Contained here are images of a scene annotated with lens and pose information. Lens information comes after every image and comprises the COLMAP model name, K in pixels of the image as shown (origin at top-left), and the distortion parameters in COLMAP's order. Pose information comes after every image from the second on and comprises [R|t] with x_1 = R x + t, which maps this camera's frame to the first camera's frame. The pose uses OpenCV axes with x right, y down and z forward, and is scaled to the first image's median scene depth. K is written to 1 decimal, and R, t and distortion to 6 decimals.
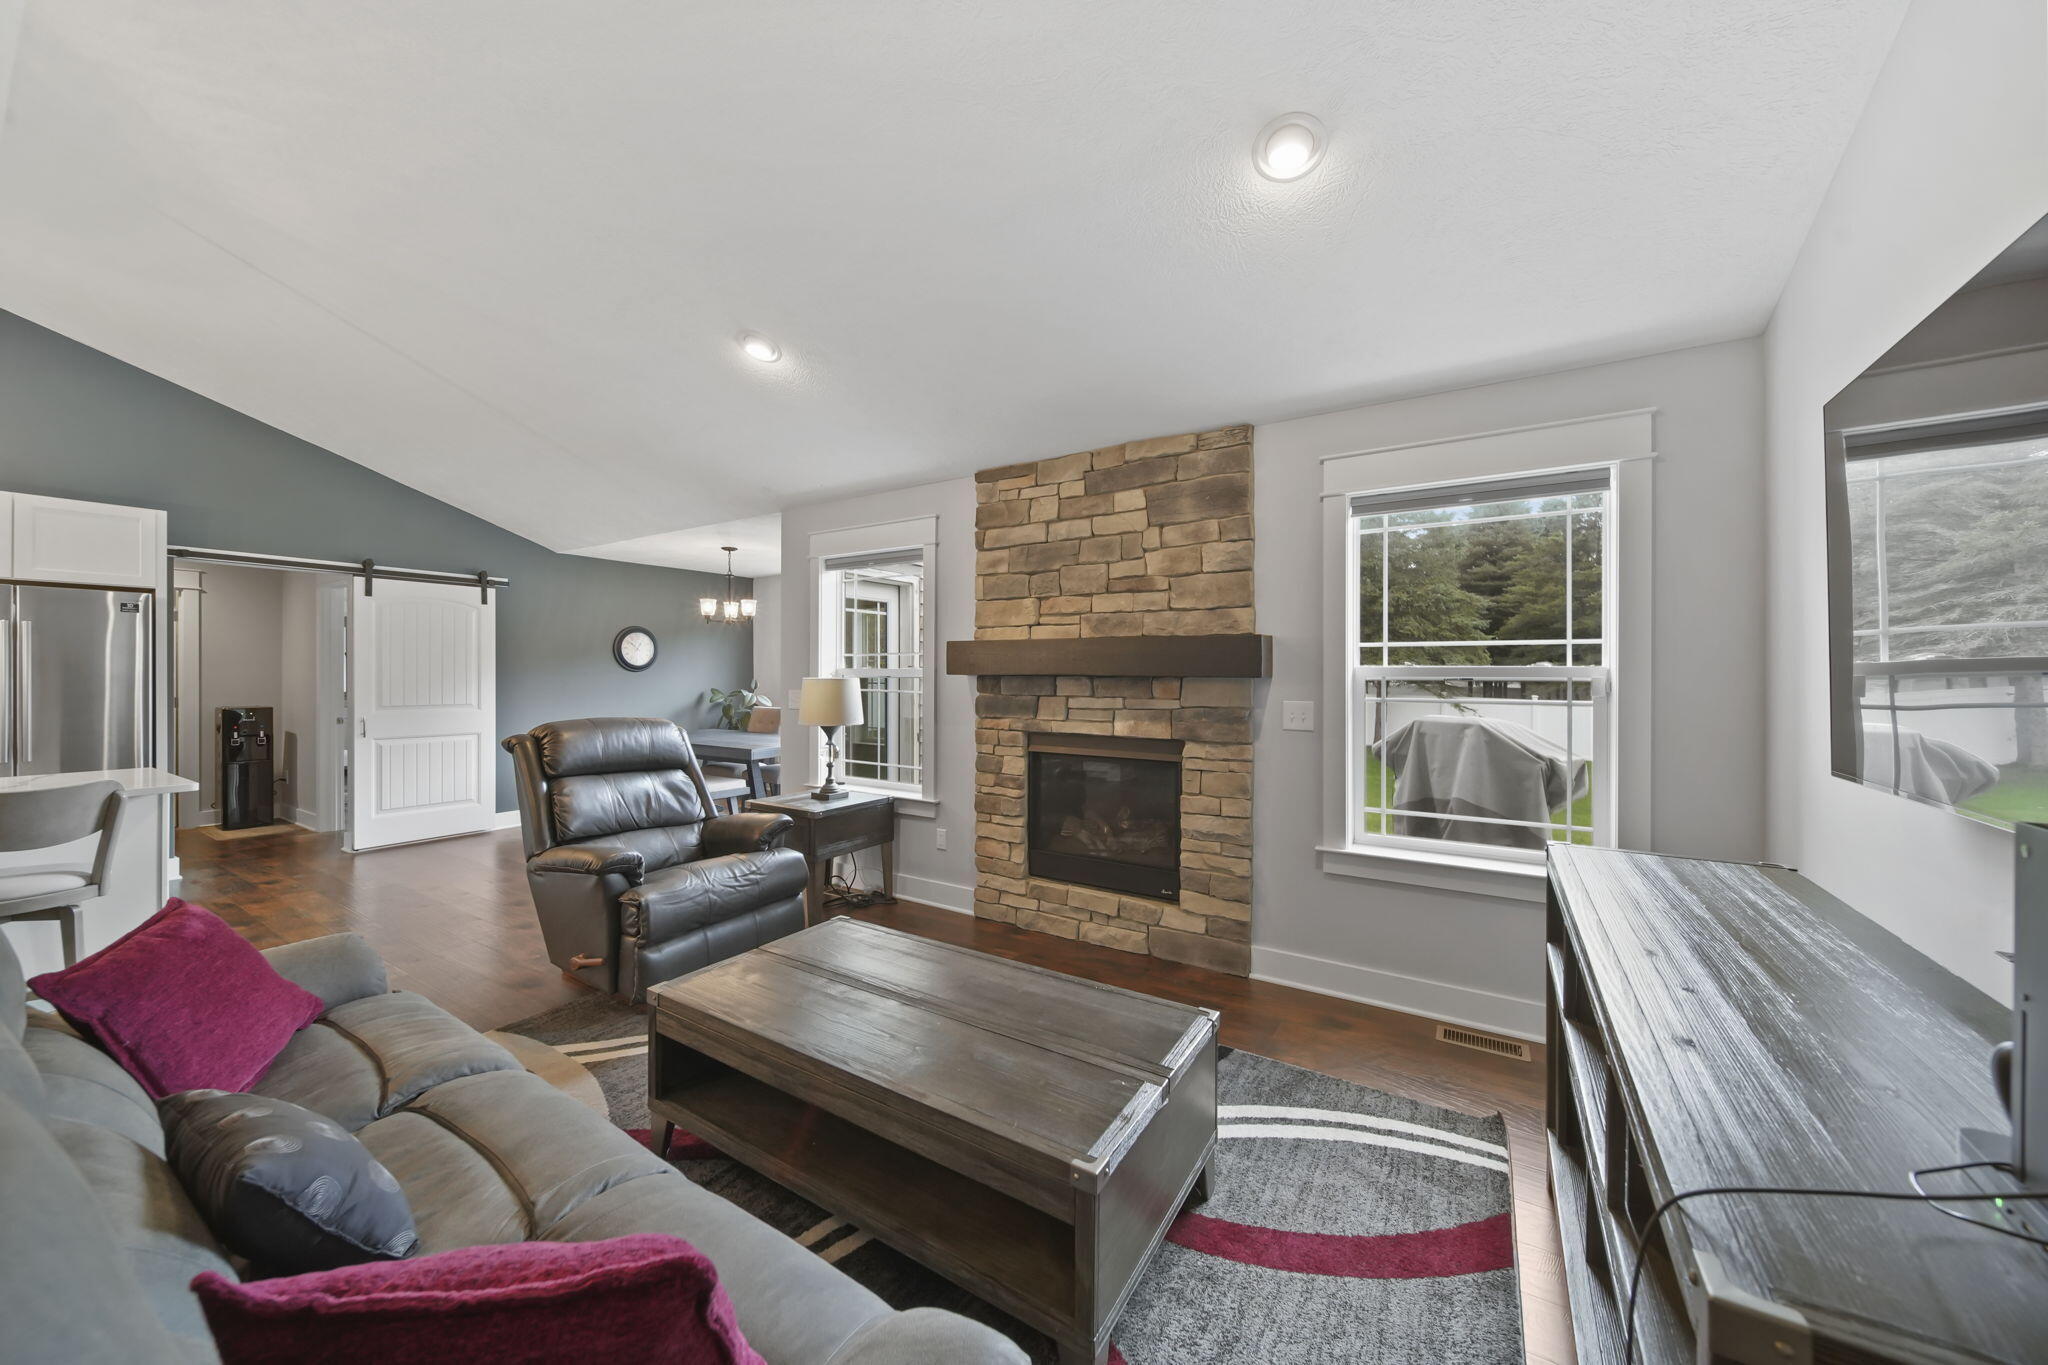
lens RADIAL K [[880.6, 0, 1025.7], [0, 880.6, 669.4], [0, 0, 1]] dist [0.001949, 0.000058]
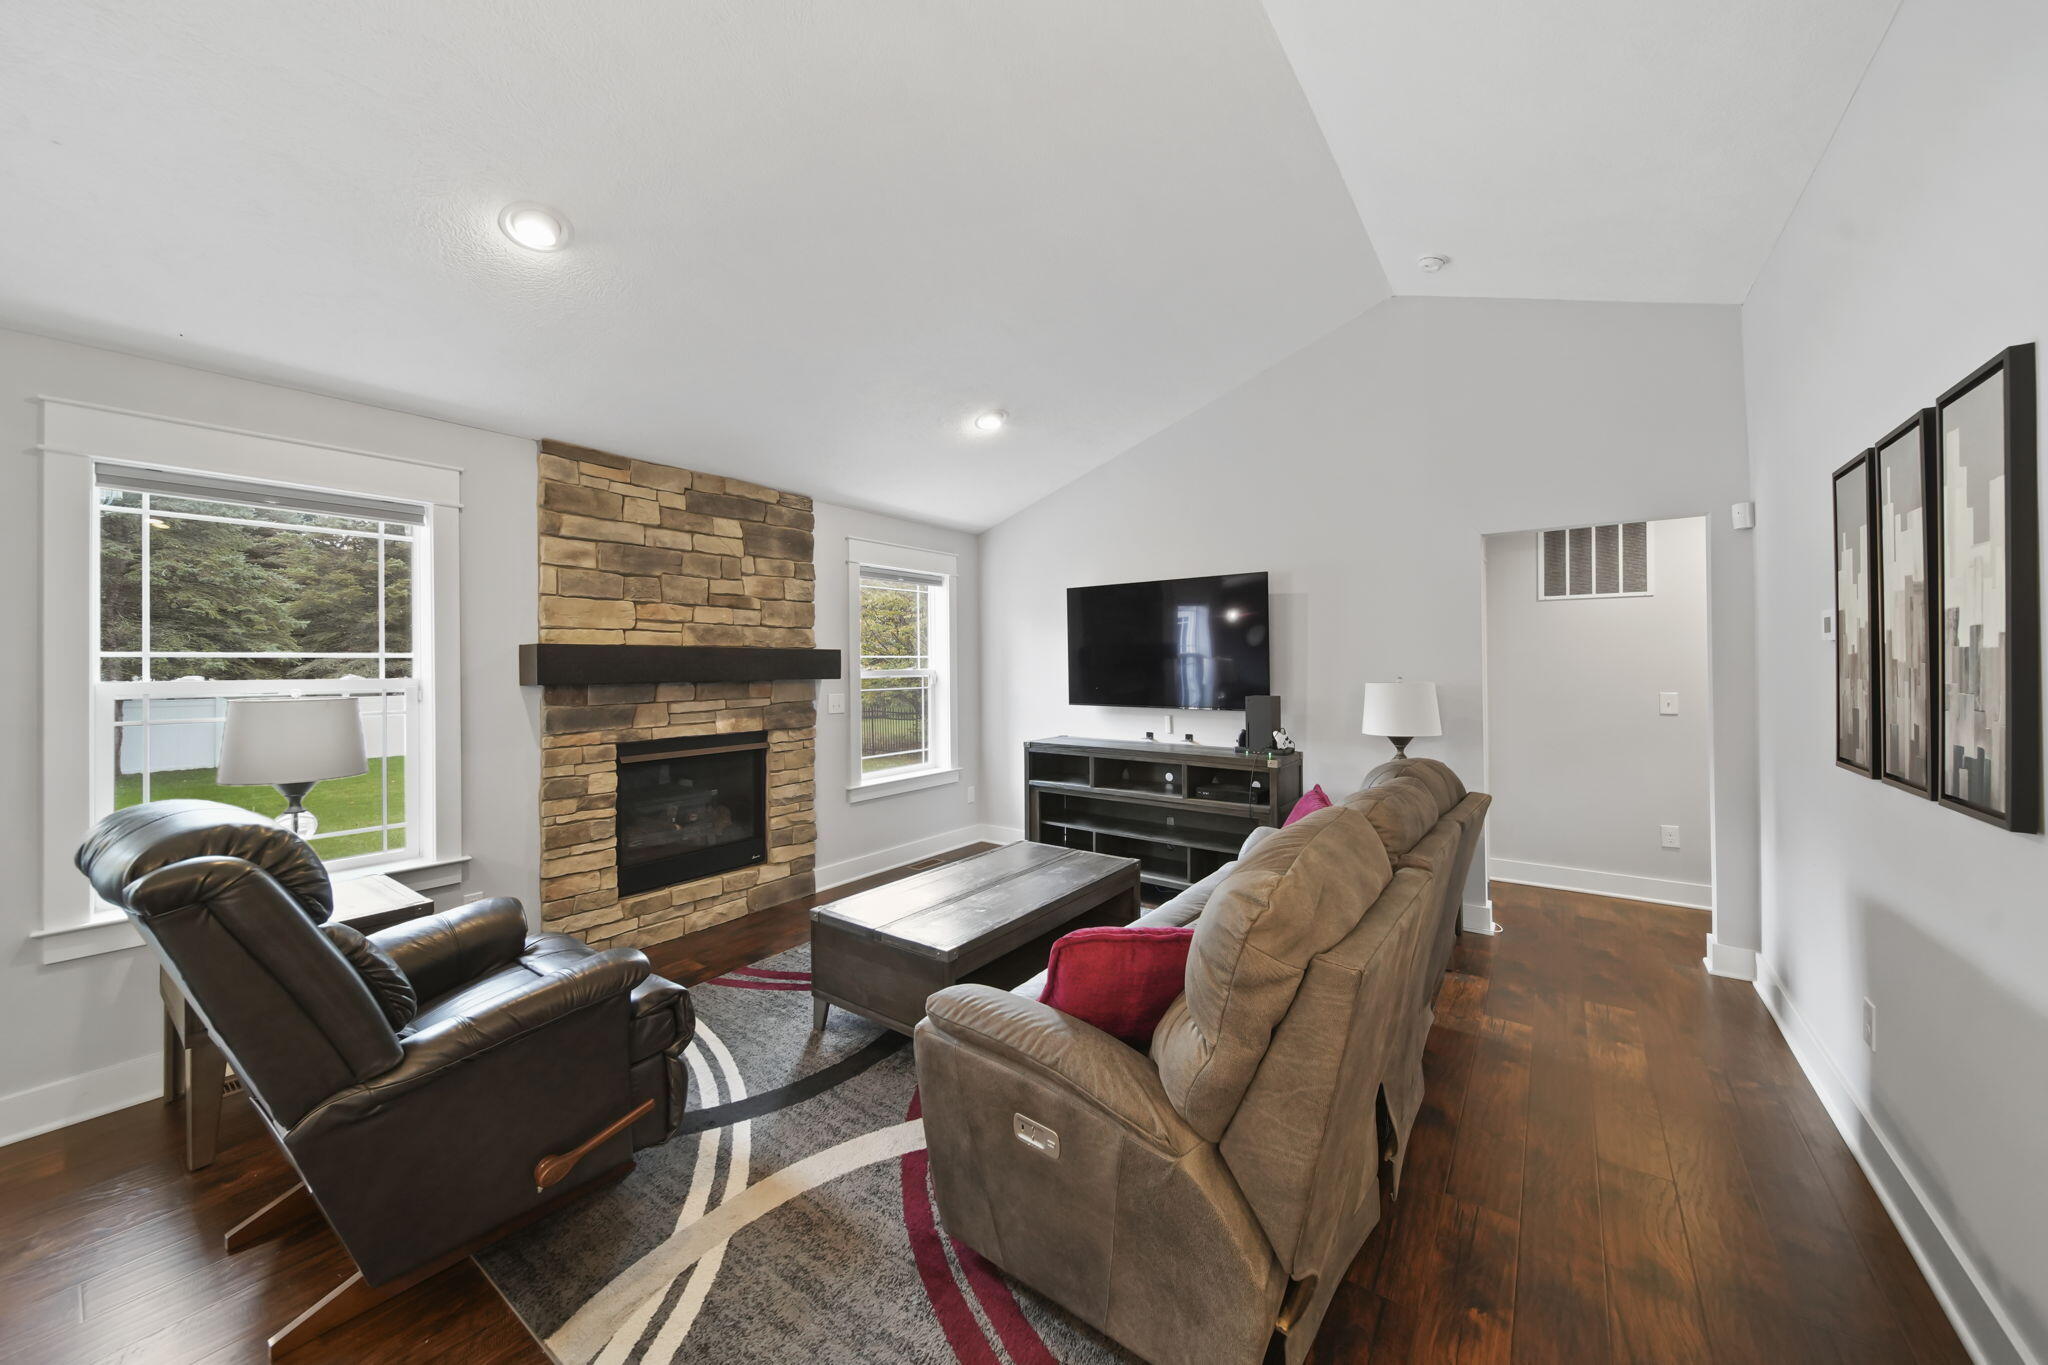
lens RADIAL K [[737.5, 0, 1023.3], [0, 737.5, 672.7], [0, 0, 1]] dist [-0.000569, -0.000101]
pose [[-0.027260, -0.004189, 0.999620, -0.830975], [0.017214, 0.999841, 0.004659, -0.000436], [-0.999480, 0.017334, -0.027184, 0.623136]]
